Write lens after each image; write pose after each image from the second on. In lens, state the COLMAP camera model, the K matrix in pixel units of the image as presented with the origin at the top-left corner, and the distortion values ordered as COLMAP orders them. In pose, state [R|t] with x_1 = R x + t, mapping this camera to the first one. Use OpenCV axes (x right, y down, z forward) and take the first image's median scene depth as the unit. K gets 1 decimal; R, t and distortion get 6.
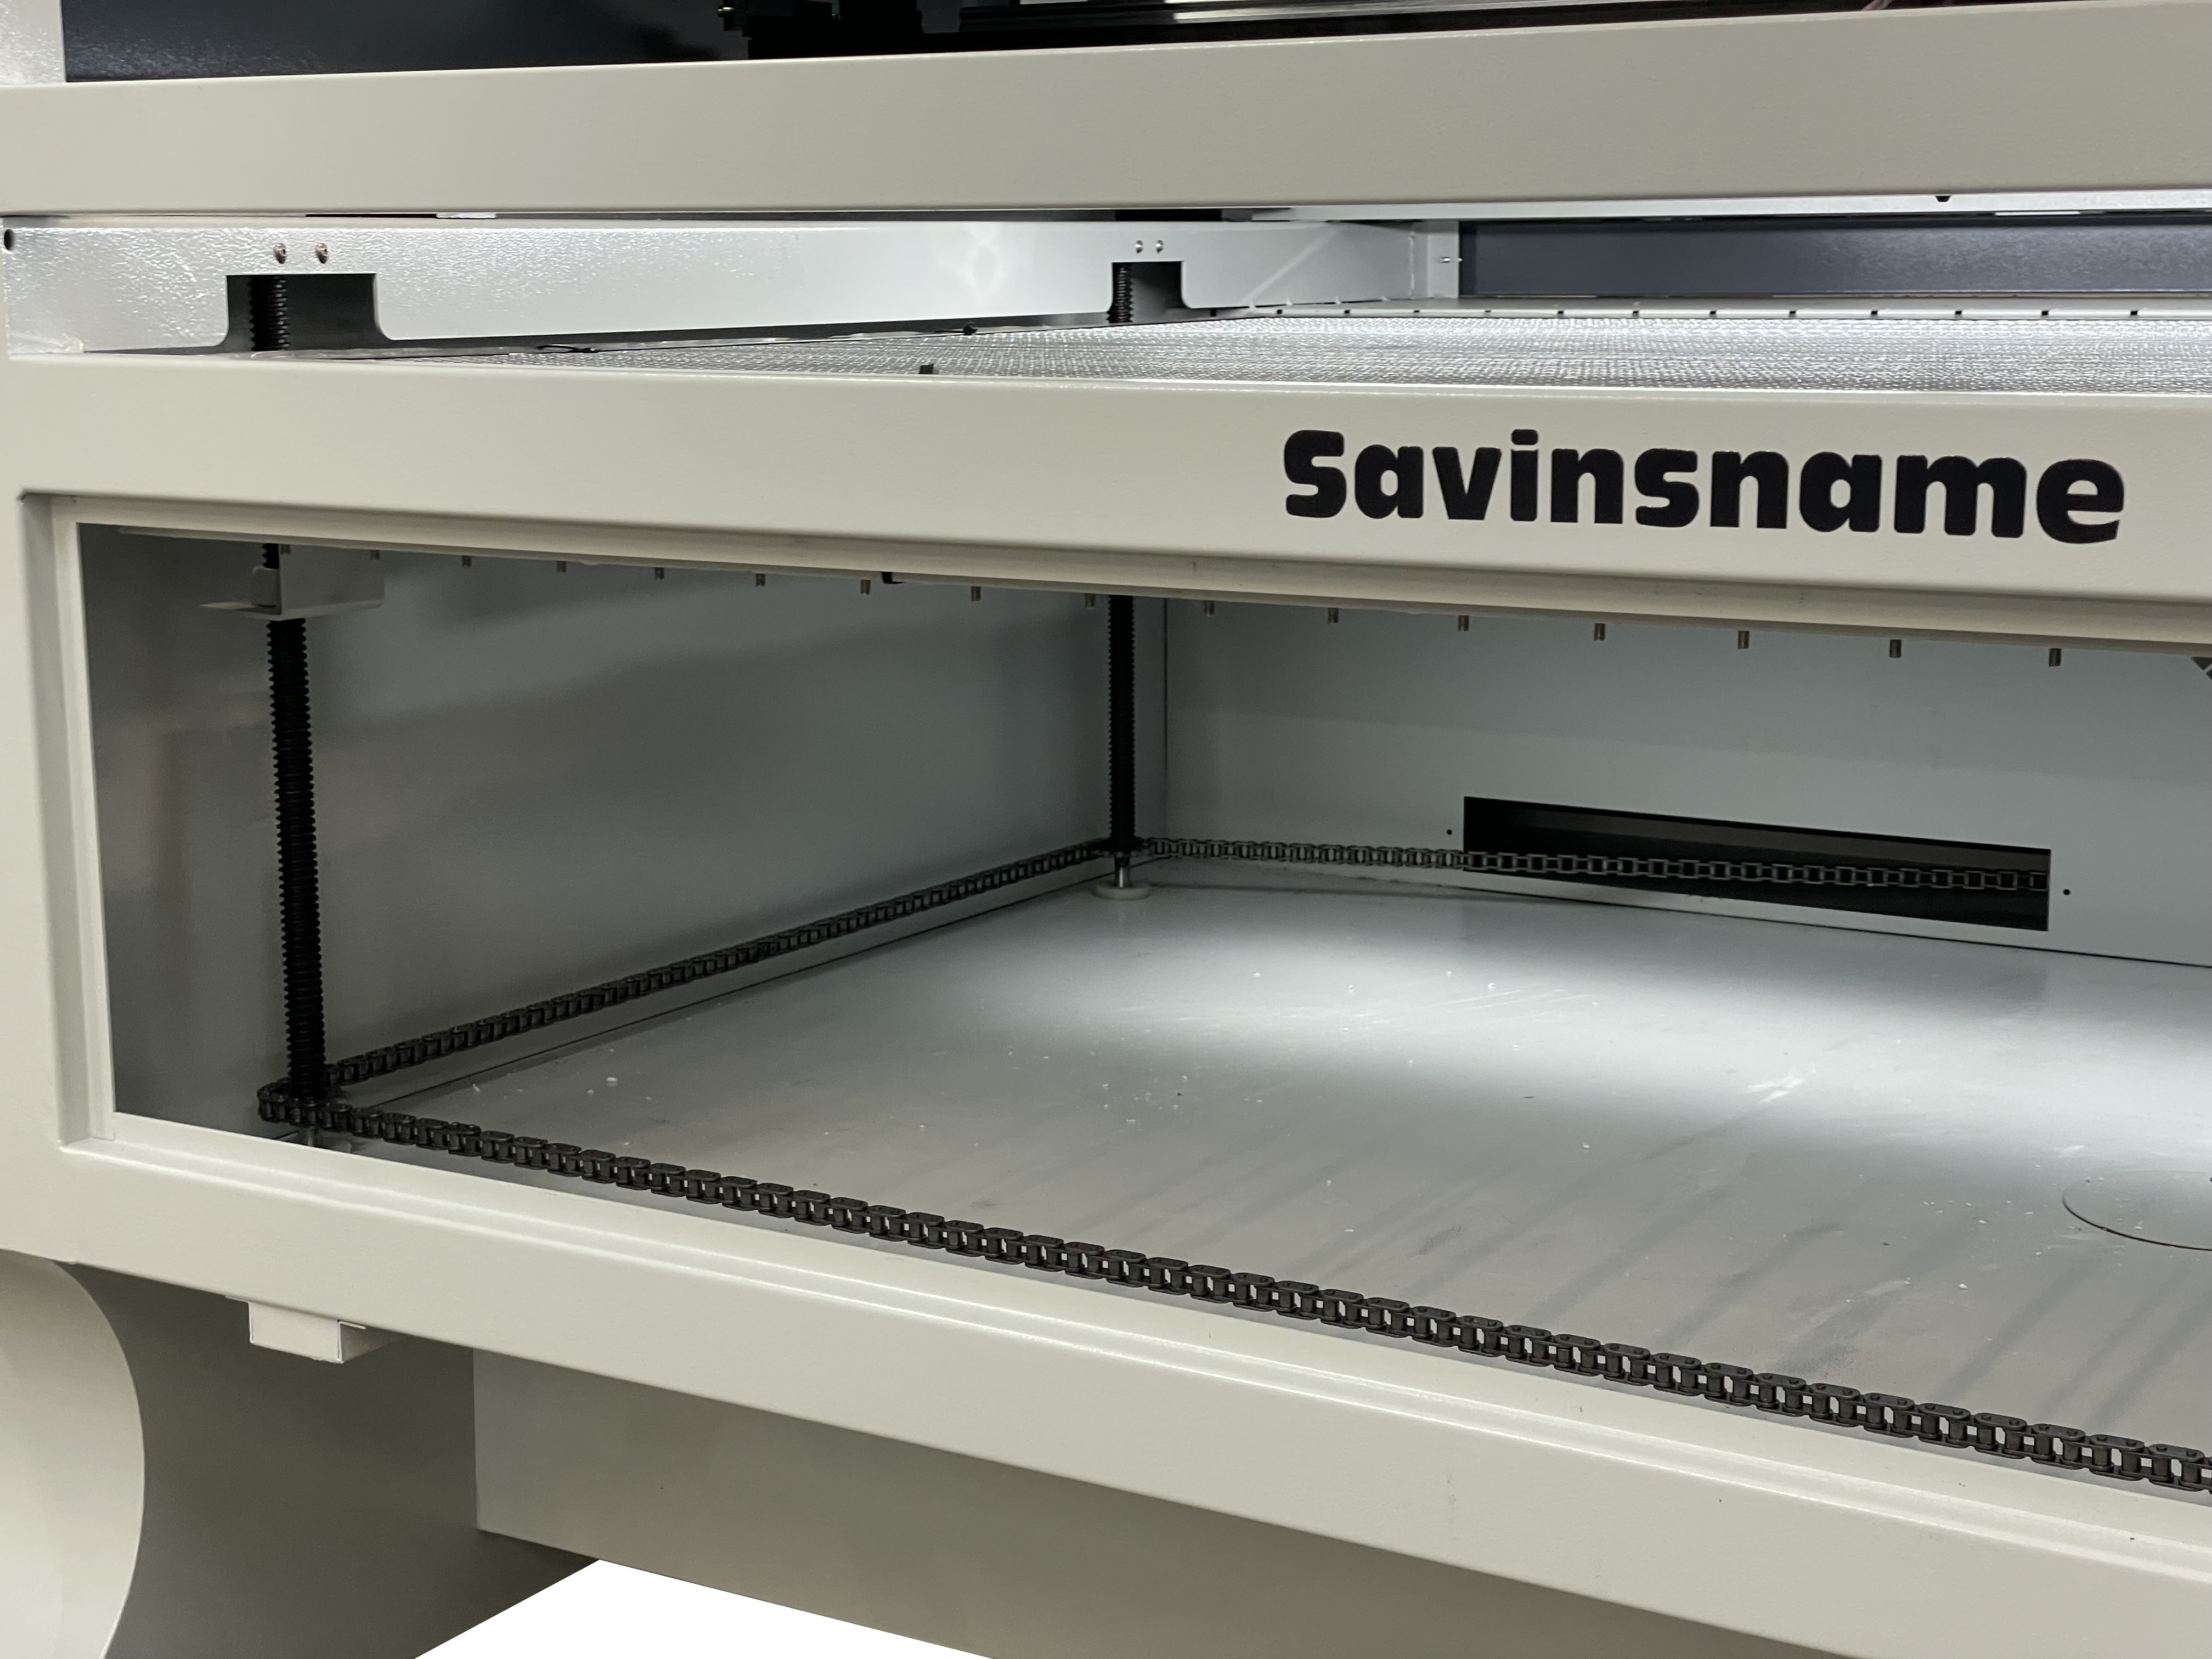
lens RADIAL K [[3142.8, 0, 1103.5], [0, 3142.8, 850.5], [0, 0, 1]] dist [0.105596, 0.000000]
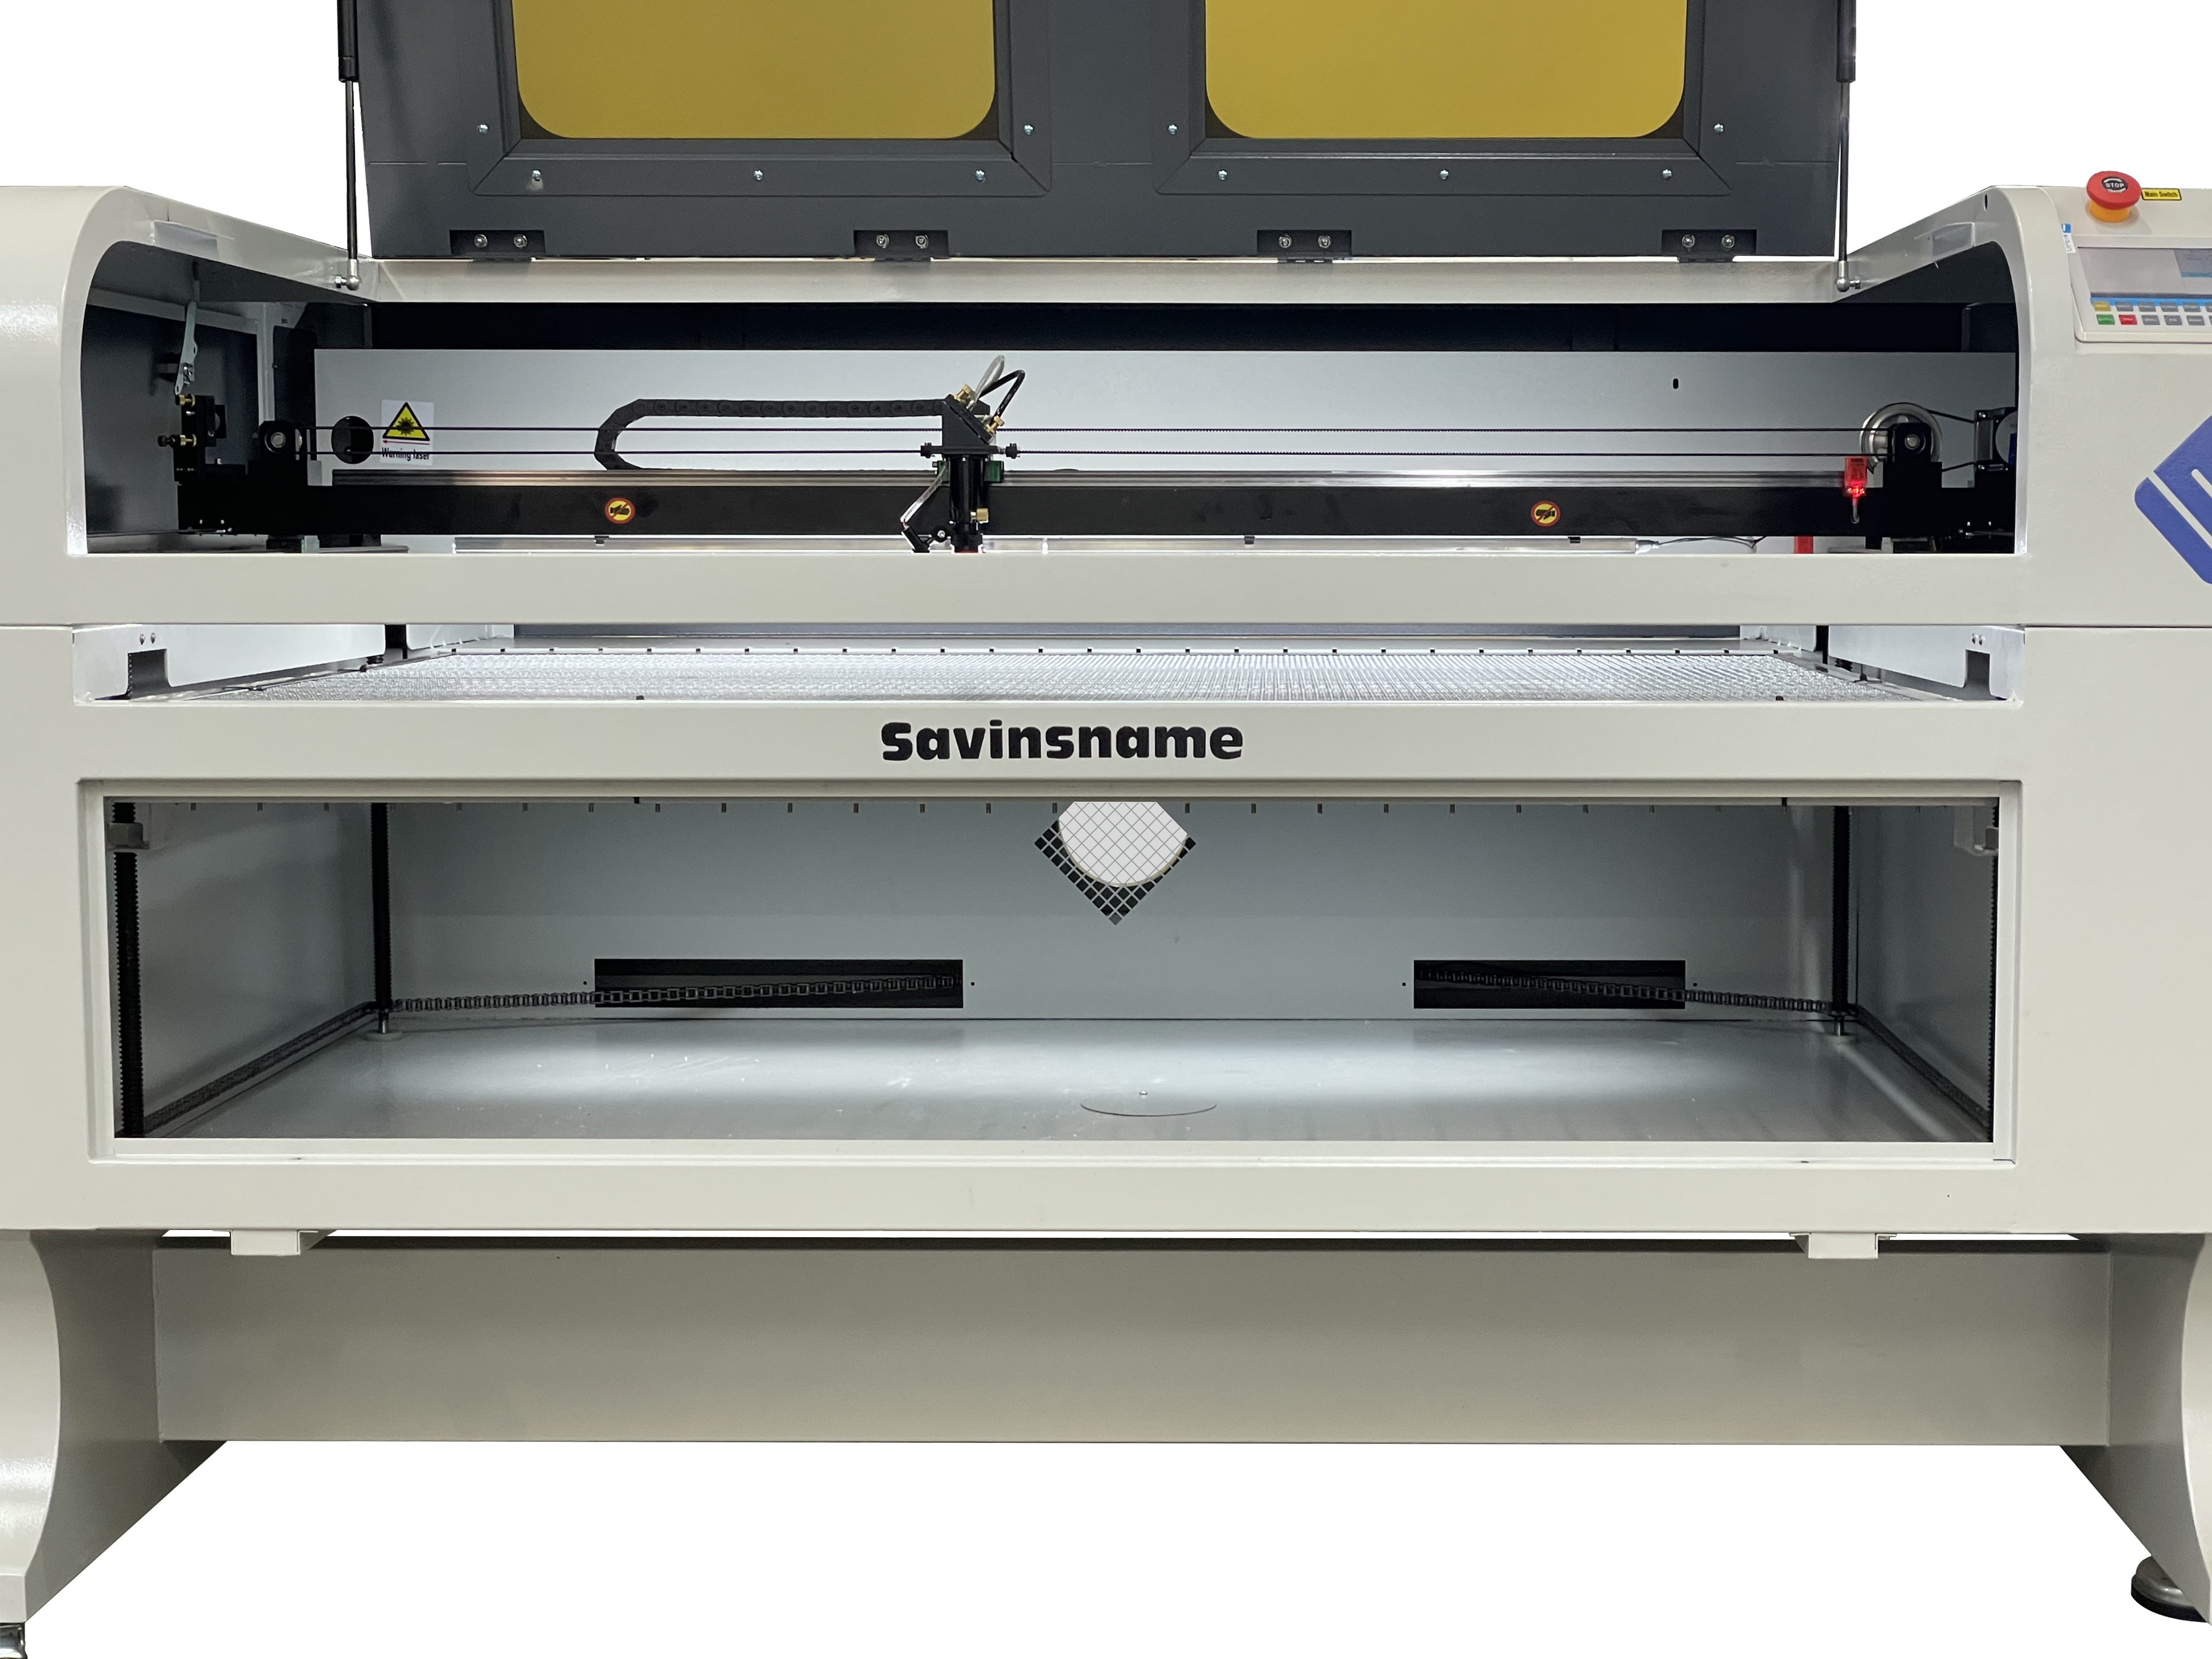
lens RADIAL K [[3142.8, 0, 1111.2], [0, 3142.8, 819.2], [0, 0, 1]] dist [0.105596, 0.000000]
pose [[0.865255, -0.038846, 0.499825, -0.954699], [0.090667, 0.992679, -0.079804, 0.133210], [-0.493066, 0.114368, 0.862442, -1.041553]]
